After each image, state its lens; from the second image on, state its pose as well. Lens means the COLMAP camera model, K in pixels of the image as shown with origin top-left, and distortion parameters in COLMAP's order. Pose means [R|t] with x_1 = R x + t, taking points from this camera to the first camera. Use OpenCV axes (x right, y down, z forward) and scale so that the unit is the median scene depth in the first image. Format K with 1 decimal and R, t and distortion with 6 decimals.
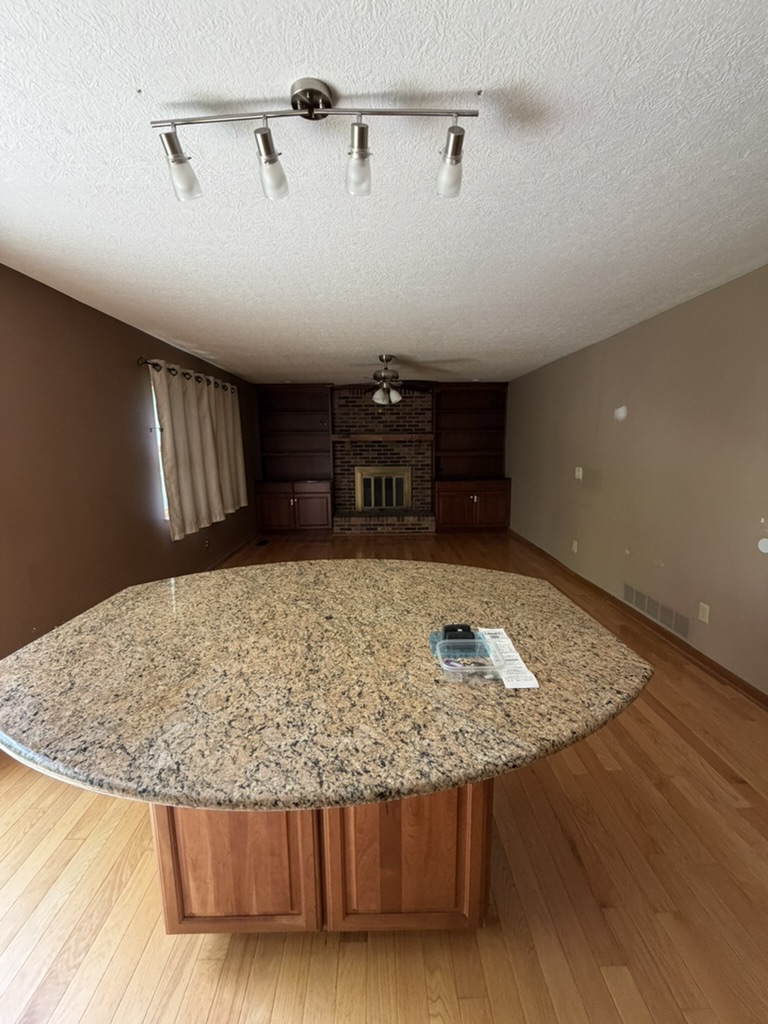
lens RADIAL K [[407.7, 0, 383.2], [0, 407.7, 510.8], [0, 0, 1]] dist [-0.002058, -0.000290]
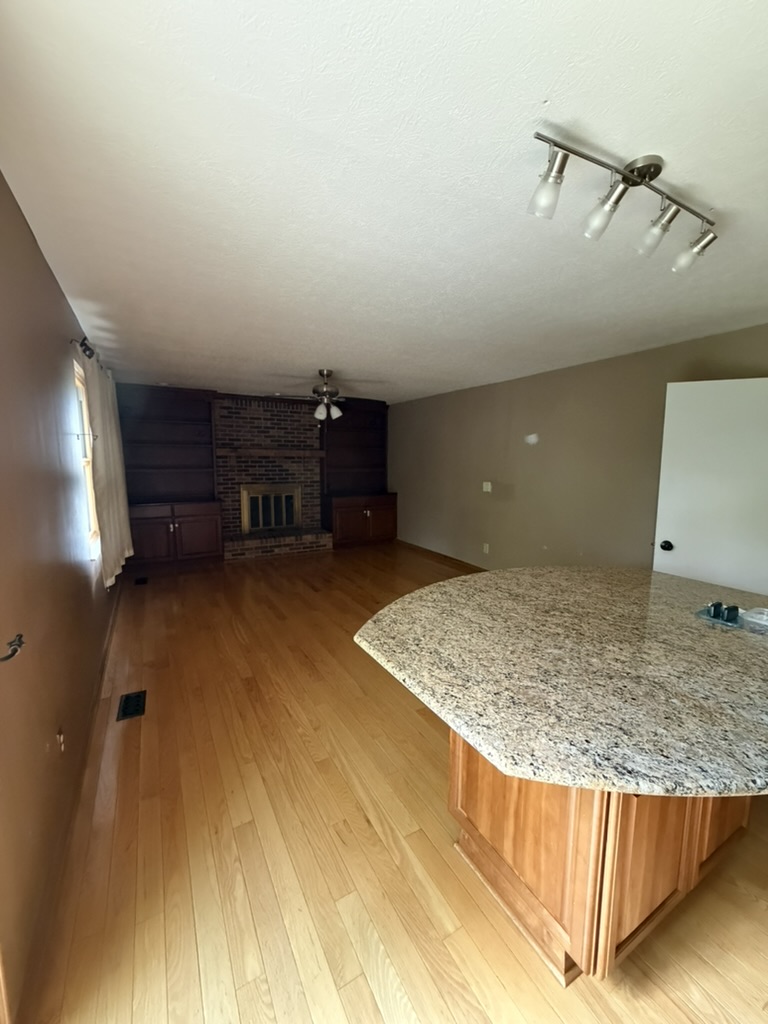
lens RADIAL K [[407.7, 0, 382.7], [0, 407.7, 510.1], [0, 0, 1]] dist [-0.002058, -0.000290]
pose [[0.877903, -0.043948, 0.476817, -0.353281], [0.063720, 0.997645, -0.025367, -0.012762], [-0.474579, 0.052652, 0.878637, 0.092202]]
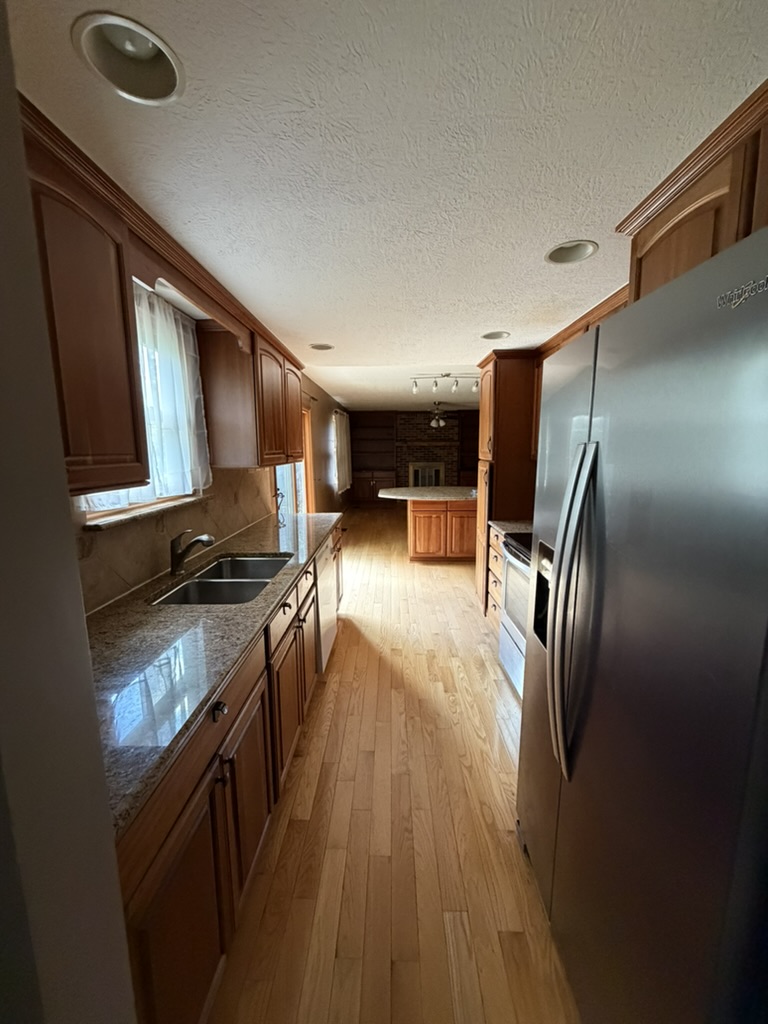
lens RADIAL K [[407.7, 0, 380.6], [0, 407.7, 511.5], [0, 0, 1]] dist [-0.002058, -0.000290]
pose [[0.999168, 0.007798, -0.040025, -0.179296], [-0.008070, 0.999945, -0.006634, 0.147824], [0.039971, 0.006952, 0.999177, -0.913708]]
